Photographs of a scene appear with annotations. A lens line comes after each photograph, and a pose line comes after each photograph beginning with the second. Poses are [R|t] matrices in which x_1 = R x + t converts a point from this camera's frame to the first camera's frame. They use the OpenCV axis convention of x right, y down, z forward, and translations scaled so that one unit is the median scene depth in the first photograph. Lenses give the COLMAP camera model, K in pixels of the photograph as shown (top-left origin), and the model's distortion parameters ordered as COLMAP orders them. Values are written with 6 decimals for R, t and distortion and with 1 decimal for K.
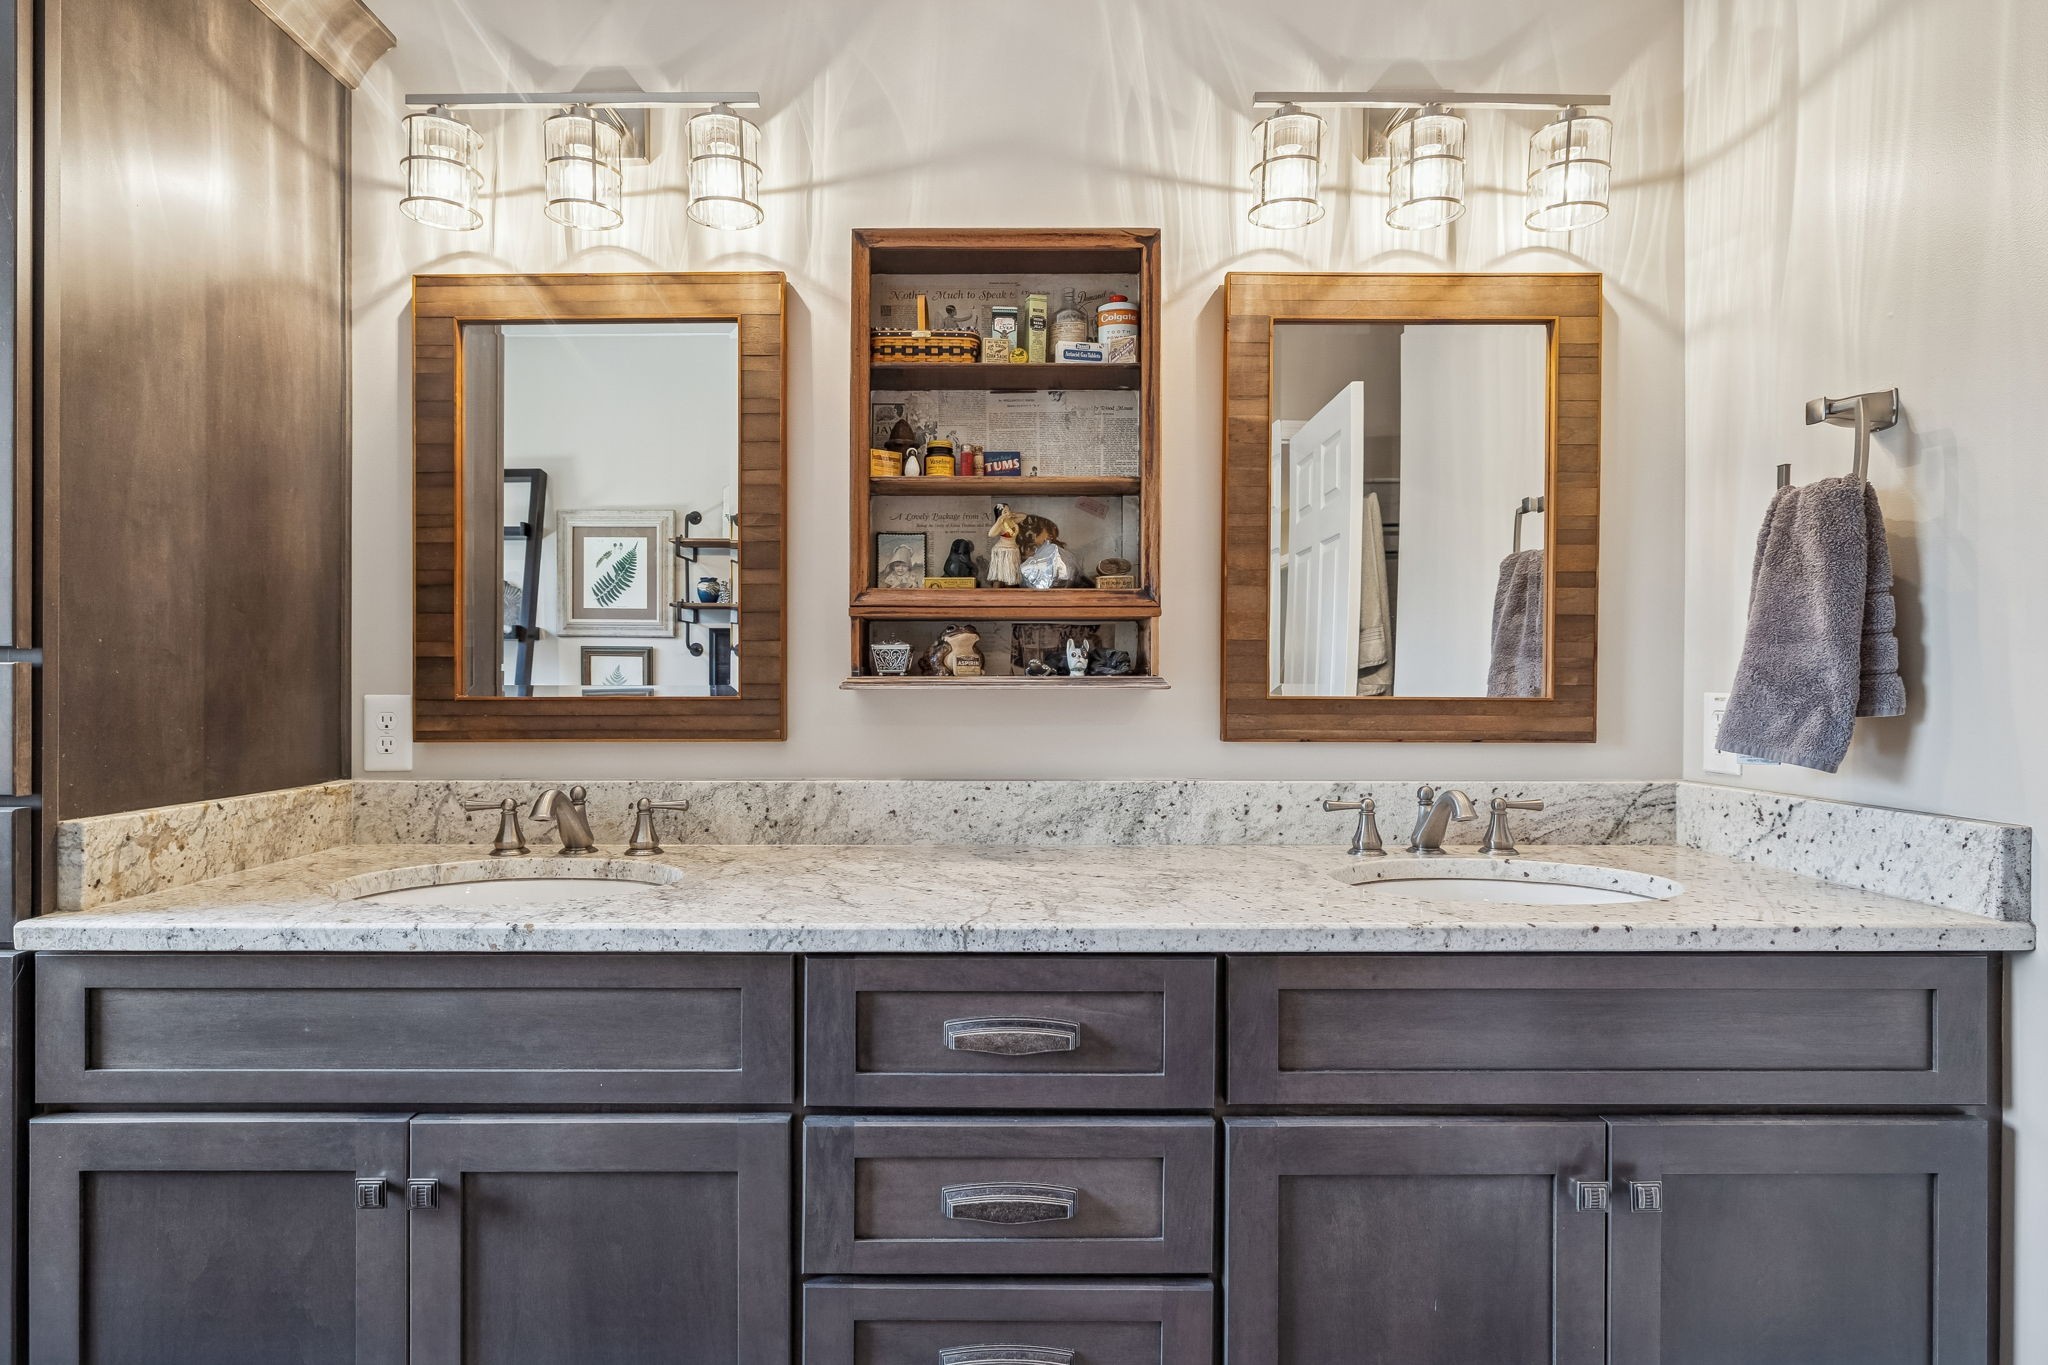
lens RADIAL K [[1033.0, 0, 1014.0], [0, 1033.0, 691.5], [0, 0, 1]] dist [-0.006473, 0.000338]
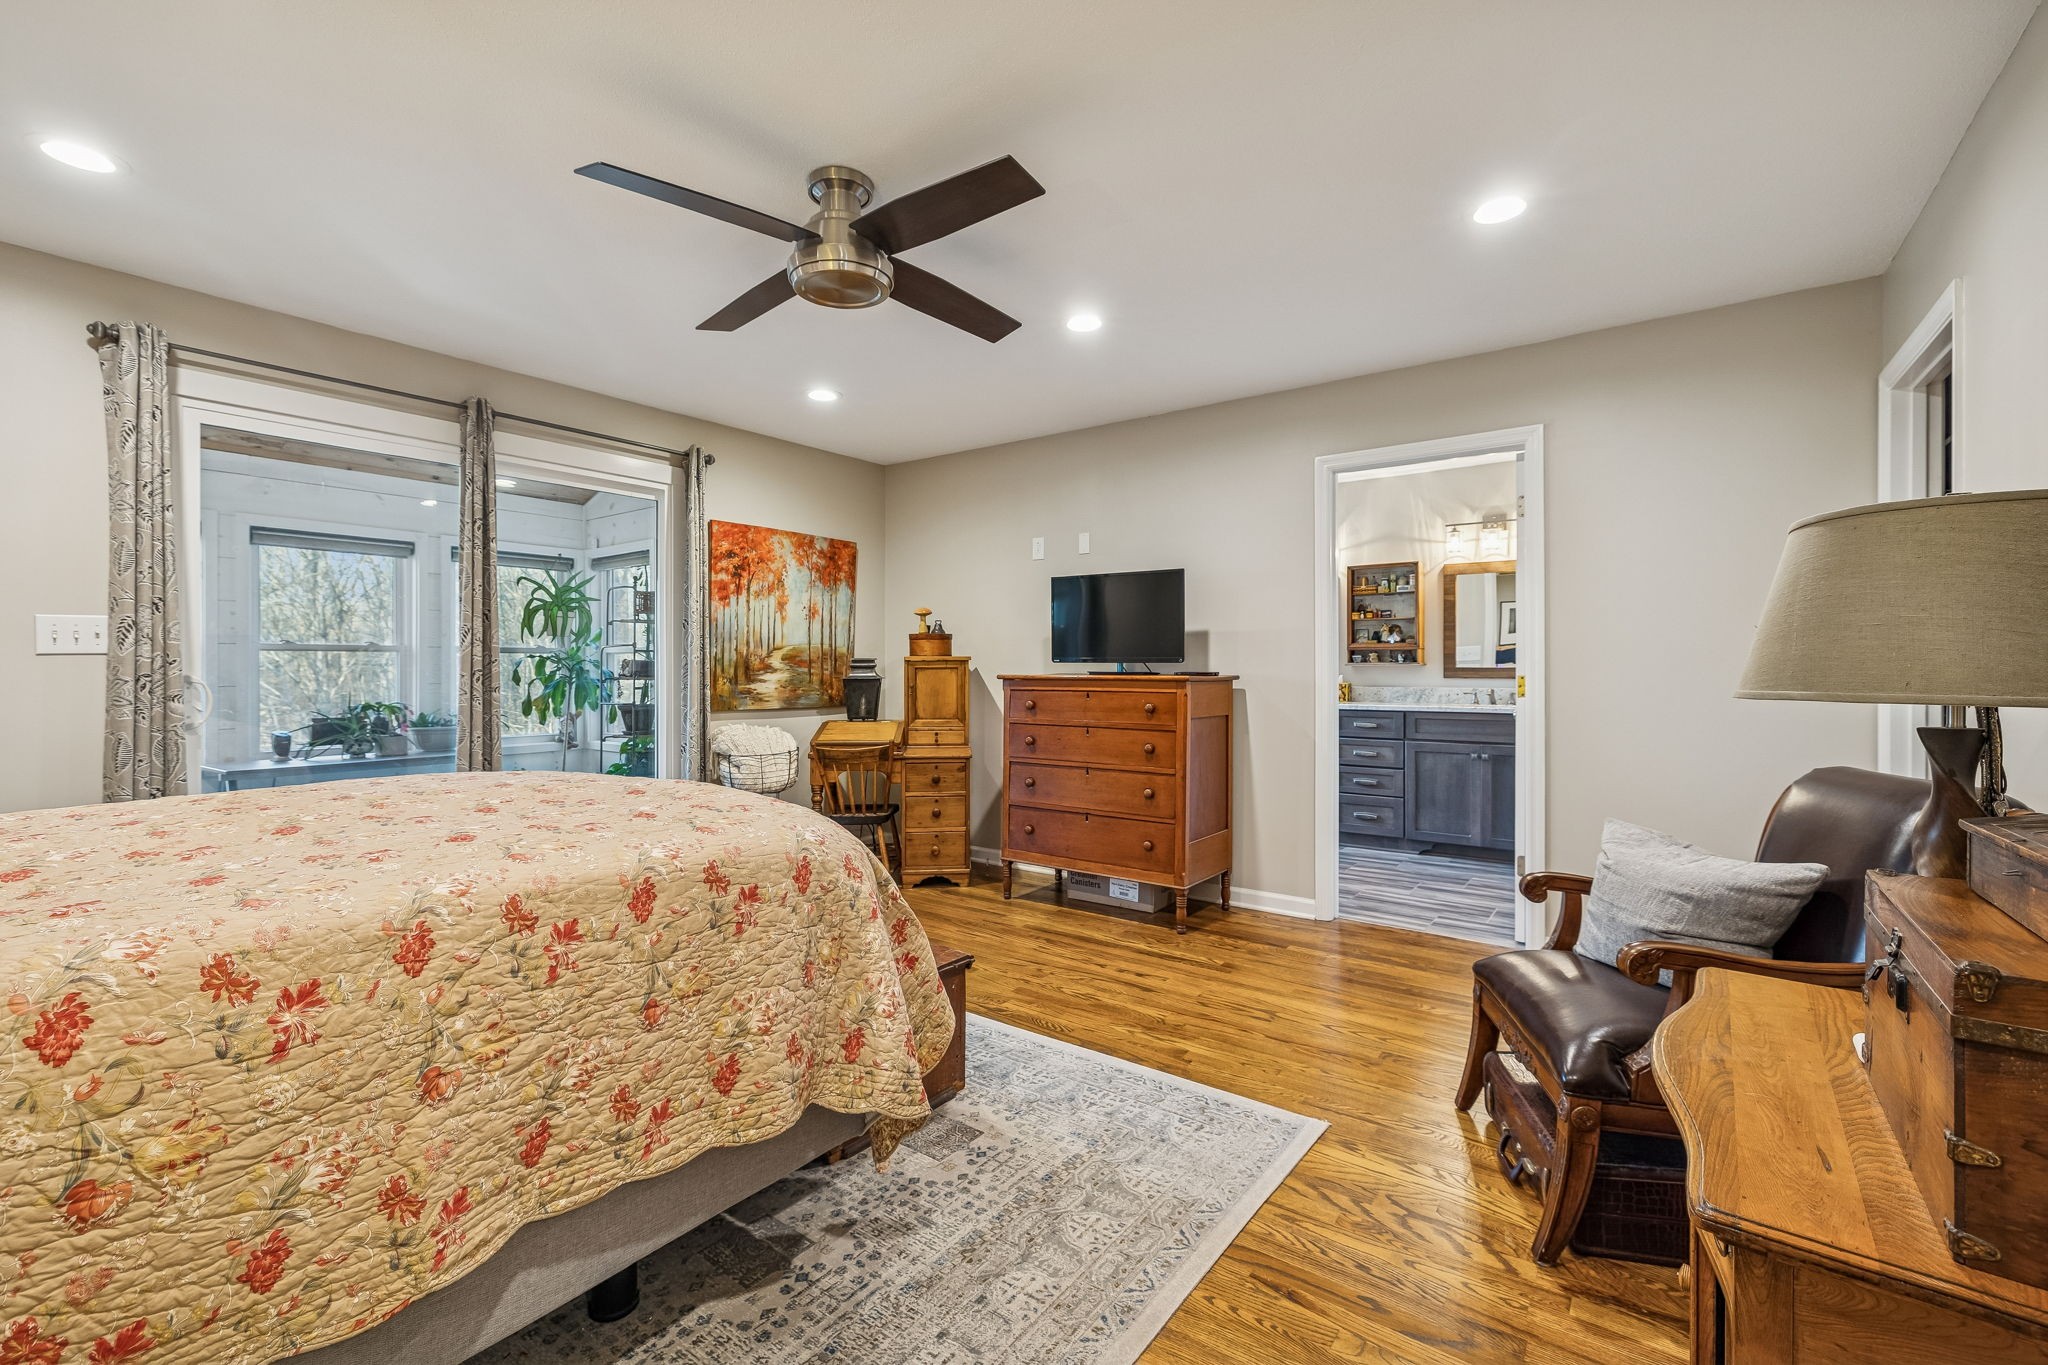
lens RADIAL K [[878.4, 0, 1027.3], [0, 878.4, 673.5], [0, 0, 1]] dist [-0.000690, 0.000913]
pose [[0.799056, 0.000132, -0.601257, 1.079852], [-0.000600, 1.000000, -0.000579, 0.036327], [0.601257, 0.000823, 0.799055, -3.059379]]
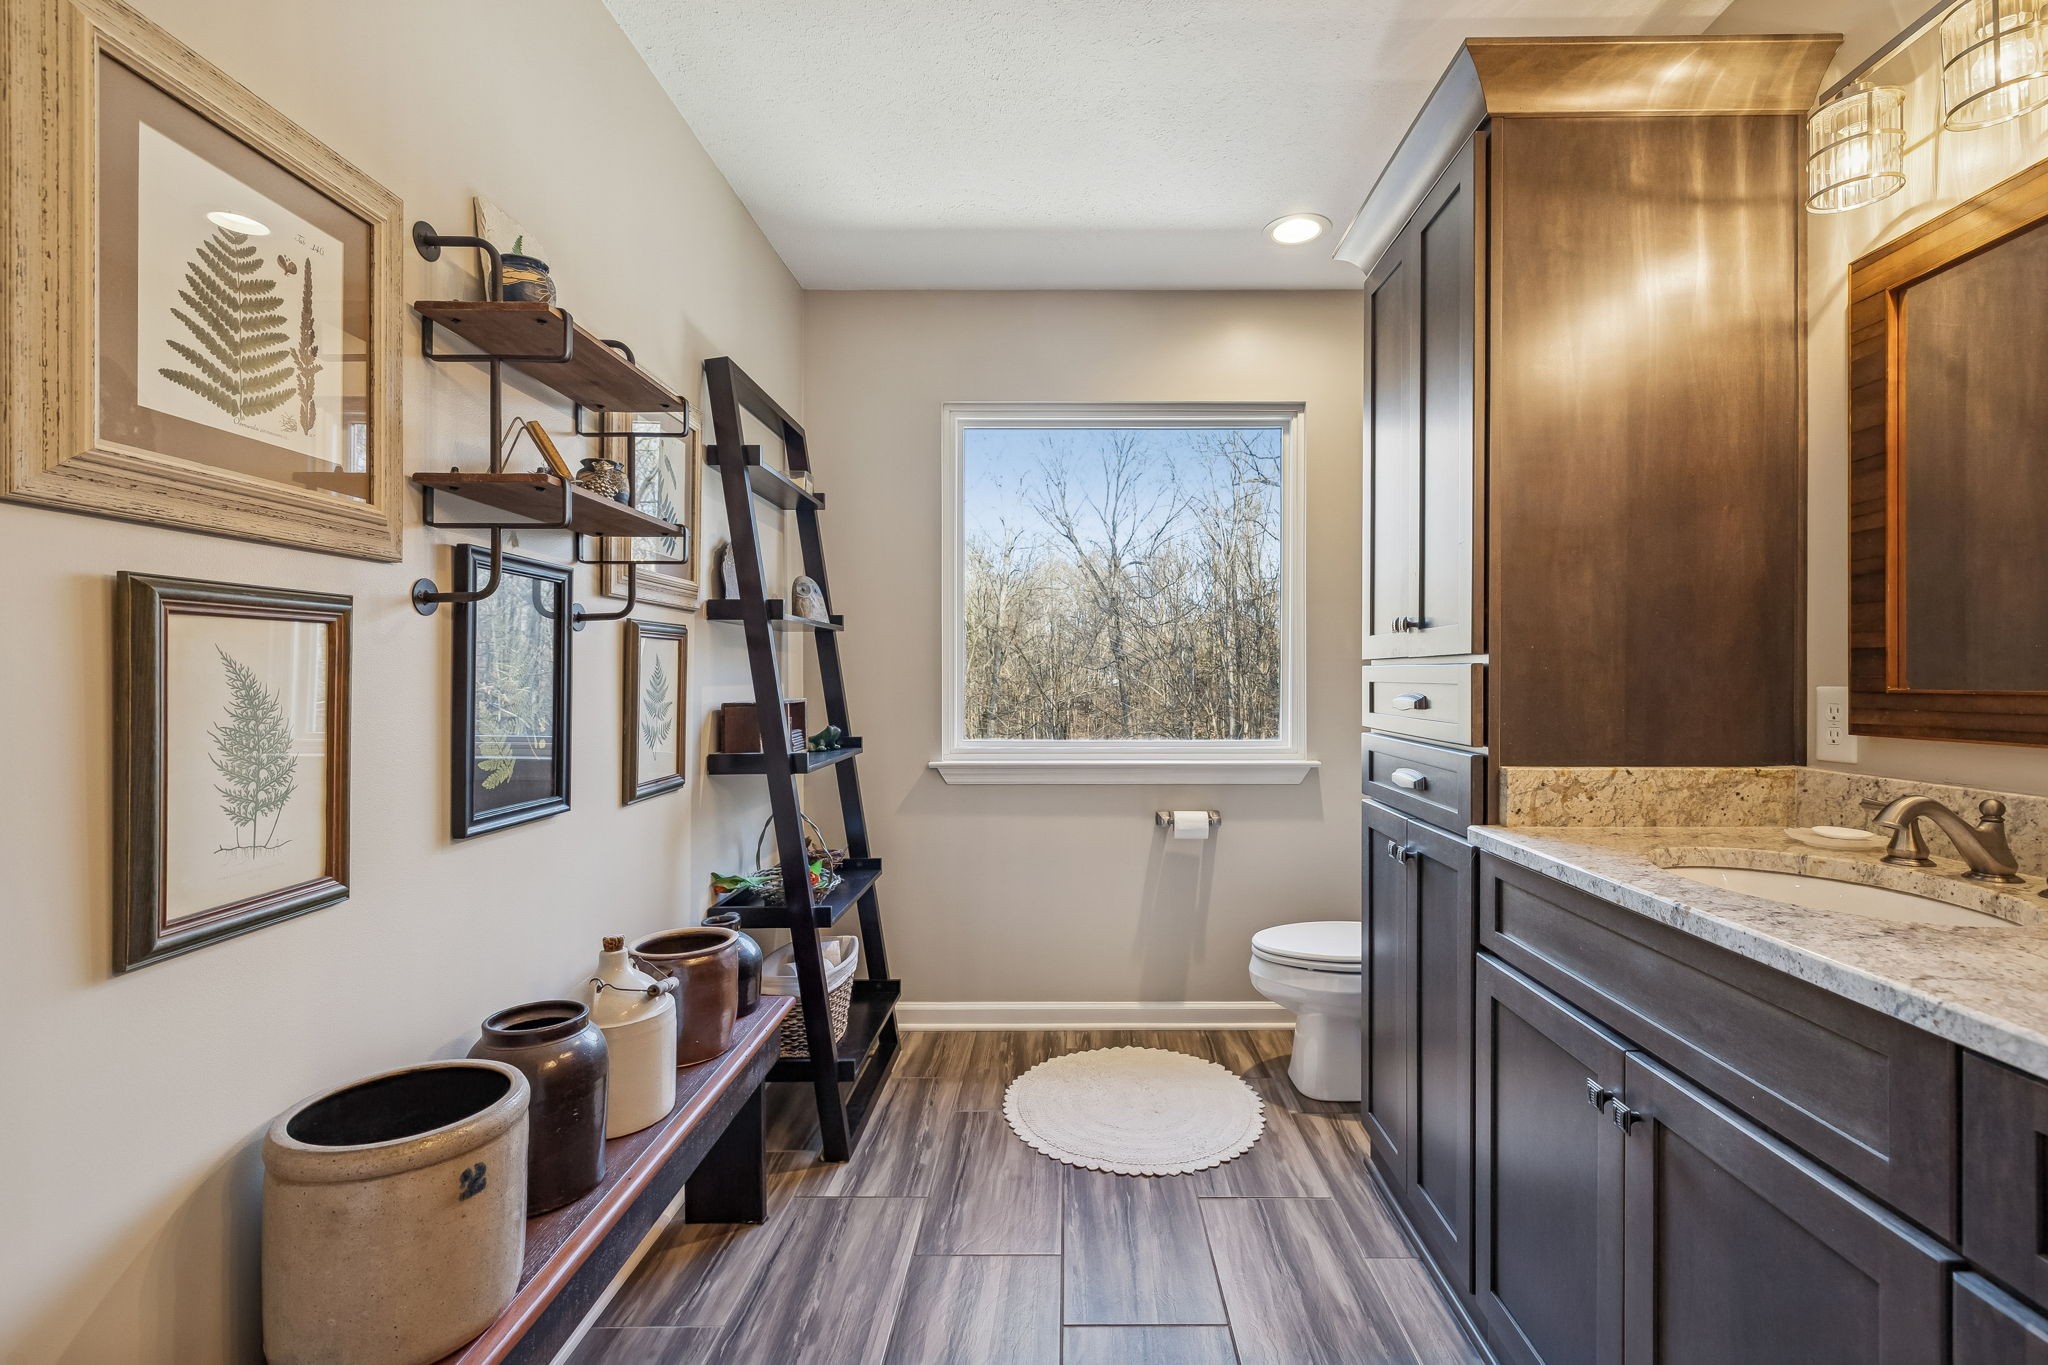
lens RADIAL K [[878.4, 0, 1020.0], [0, 878.4, 675.1], [0, 0, 1]] dist [-0.000690, 0.000913]
pose [[-0.028091, -0.003771, -0.999598, 0.311534], [-0.004709, 0.999982, -0.003640, -0.001438], [0.999594, 0.004605, -0.028108, 0.248288]]
